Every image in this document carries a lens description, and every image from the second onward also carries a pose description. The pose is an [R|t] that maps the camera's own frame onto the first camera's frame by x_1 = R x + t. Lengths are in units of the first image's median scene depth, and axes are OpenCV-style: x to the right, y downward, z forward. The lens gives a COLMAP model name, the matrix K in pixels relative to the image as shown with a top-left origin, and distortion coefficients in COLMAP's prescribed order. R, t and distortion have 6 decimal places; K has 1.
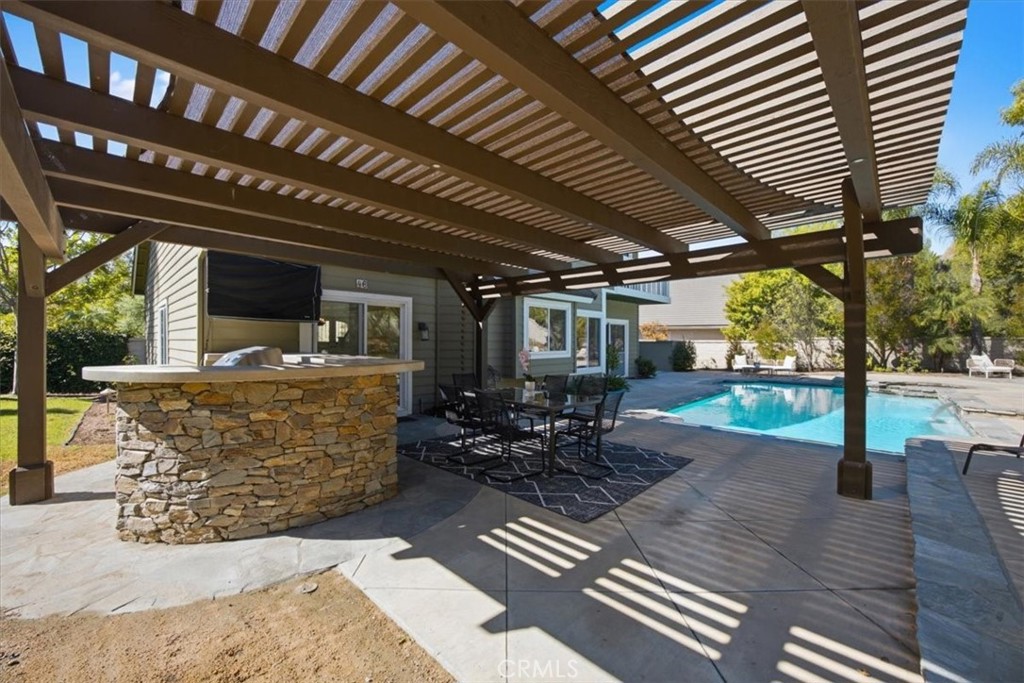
lens RADIAL K [[400.7, 0, 509.0], [0, 400.7, 341.9], [0, 0, 1]] dist [-0.001641, -0.000022]
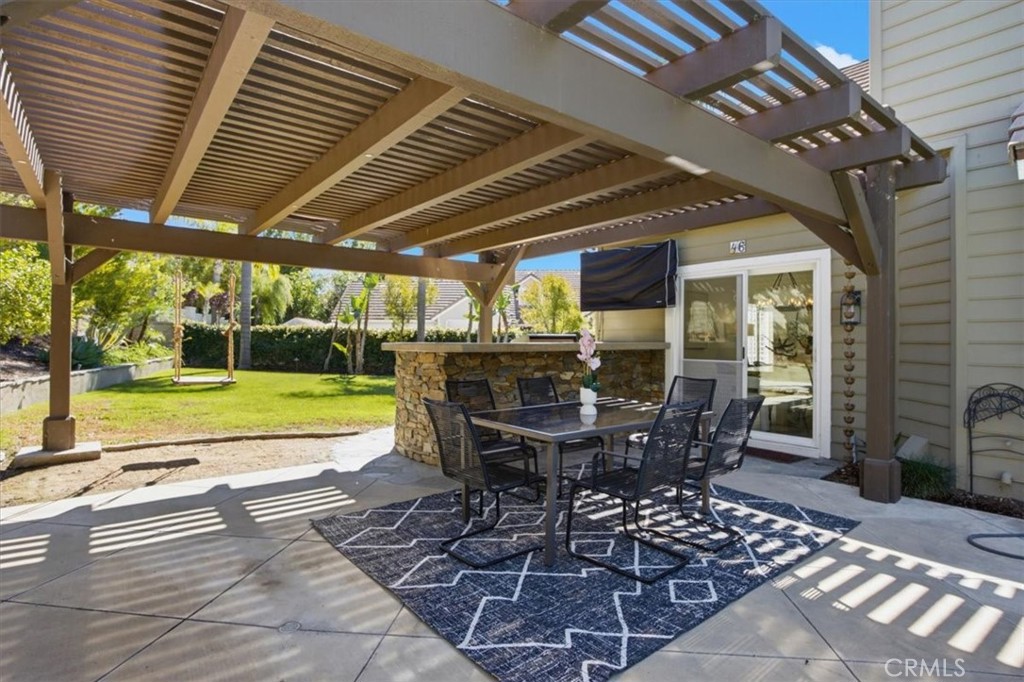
lens RADIAL K [[521.4, 0, 510.2], [0, 521.4, 341.0], [0, 0, 1]] dist [-0.000005, 0.000621]
pose [[-0.137990, -0.010301, -0.990380, 1.076241], [-0.006425, 0.999934, -0.009505, 0.056671], [0.990413, 0.005052, -0.138047, 1.354520]]
